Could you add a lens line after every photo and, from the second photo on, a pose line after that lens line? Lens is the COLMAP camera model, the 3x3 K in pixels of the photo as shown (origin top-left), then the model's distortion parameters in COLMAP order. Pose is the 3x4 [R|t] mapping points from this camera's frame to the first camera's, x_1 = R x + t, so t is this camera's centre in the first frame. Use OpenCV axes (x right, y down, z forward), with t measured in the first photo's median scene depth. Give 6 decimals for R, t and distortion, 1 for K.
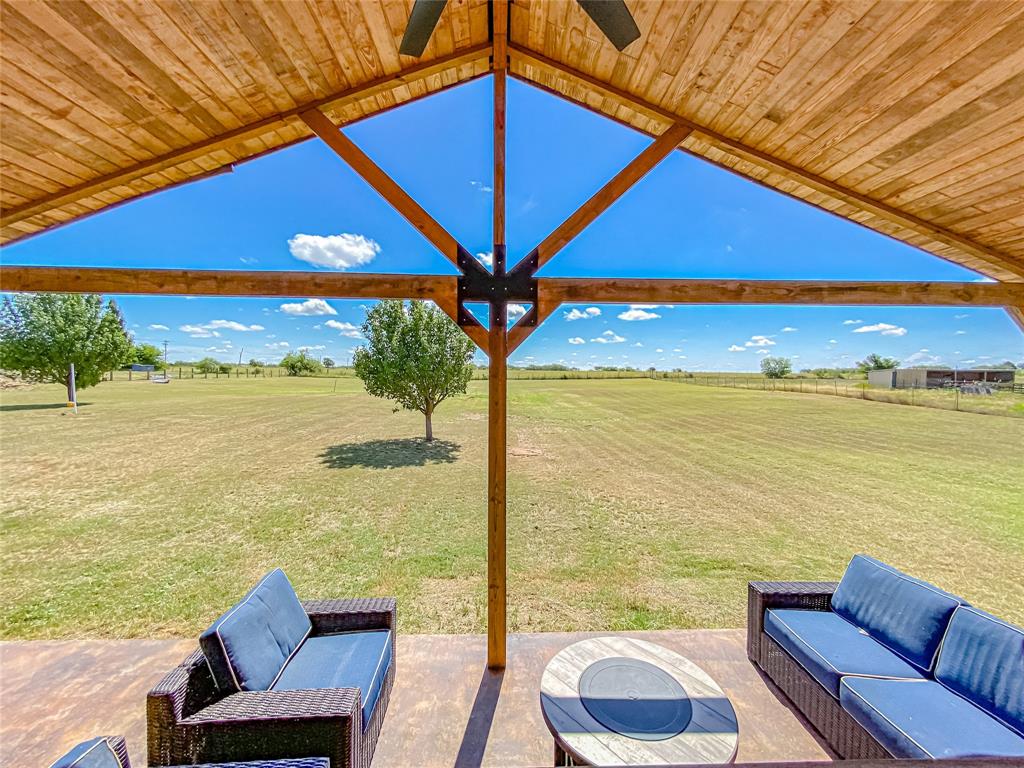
lens RADIAL K [[422.0, 0, 511.7], [0, 422.0, 389.6], [0, 0, 1]] dist [0.020817, 0.000269]
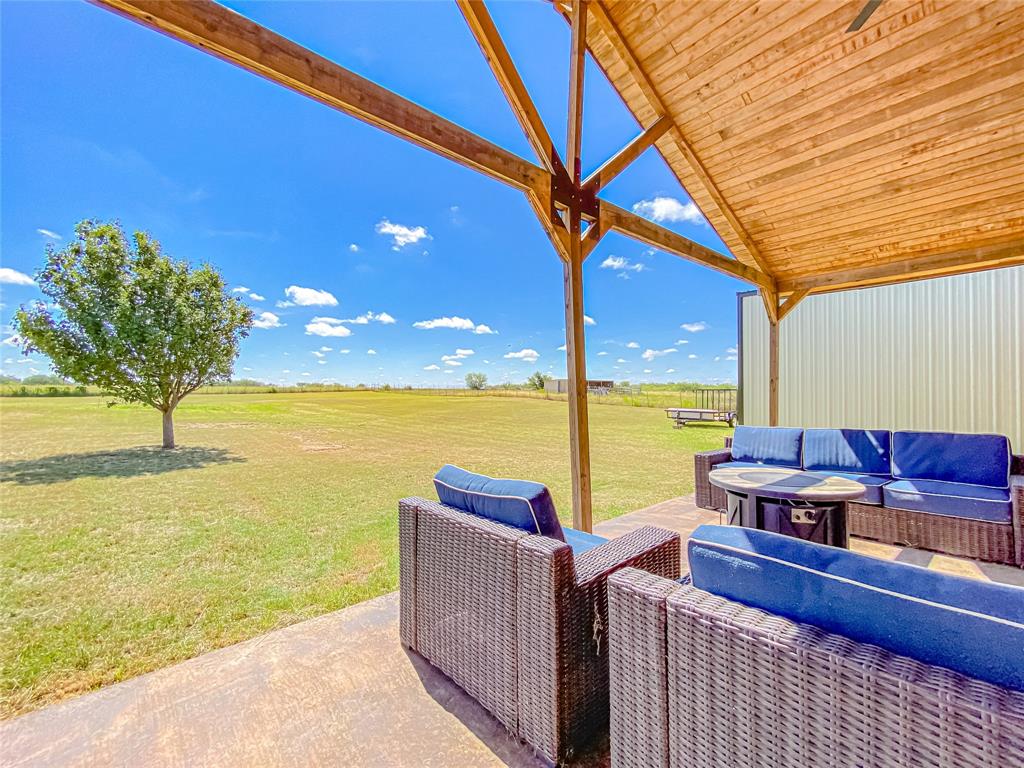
lens RADIAL K [[417.6, 0, 513.1], [0, 417.6, 383.2], [0, 0, 1]] dist [0.044362, -0.024971]
pose [[0.778131, 0.007171, 0.628061, -0.829926], [0.030139, 0.998357, -0.048739, 0.279700], [-0.627379, 0.056854, 0.776636, 0.295488]]
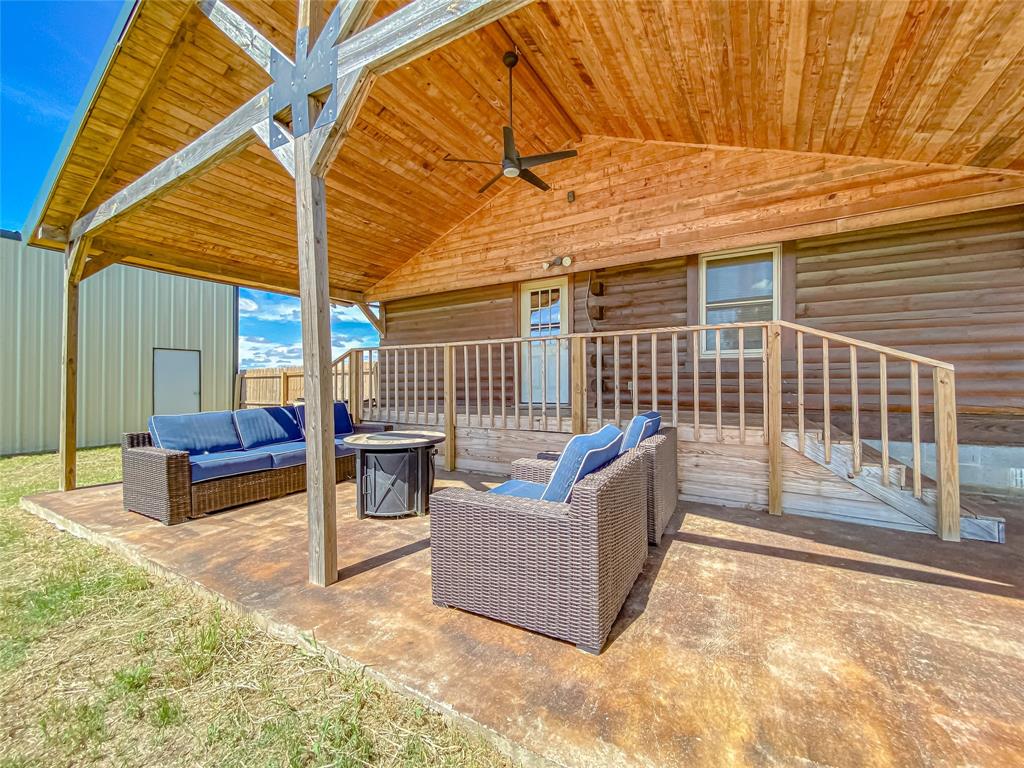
lens RADIAL K [[412.4, 0, 518.6], [0, 412.4, 387.5], [0, 0, 1]] dist [-0.000972, -0.000384]
pose [[-0.848949, -0.006093, 0.528439, -0.736309], [0.018072, 0.999014, 0.040553, 0.272967], [-0.528165, 0.043978, -0.848002, 1.461809]]
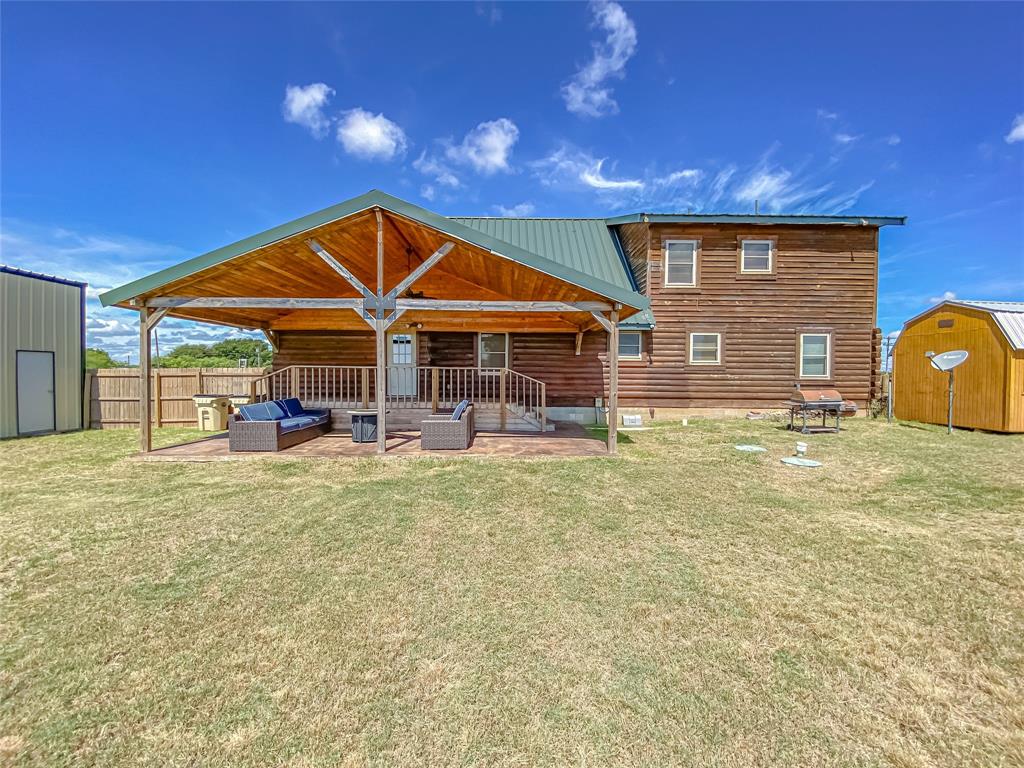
lens RADIAL K [[417.6, 0, 513.1], [0, 417.6, 383.2], [0, 0, 1]] dist [0.044362, -0.024971]
pose [[-0.999688, -0.012760, 0.021456, -0.883306], [-0.011454, 0.998136, 0.059945, 0.077261], [-0.022180, 0.059680, -0.997971, 3.514515]]
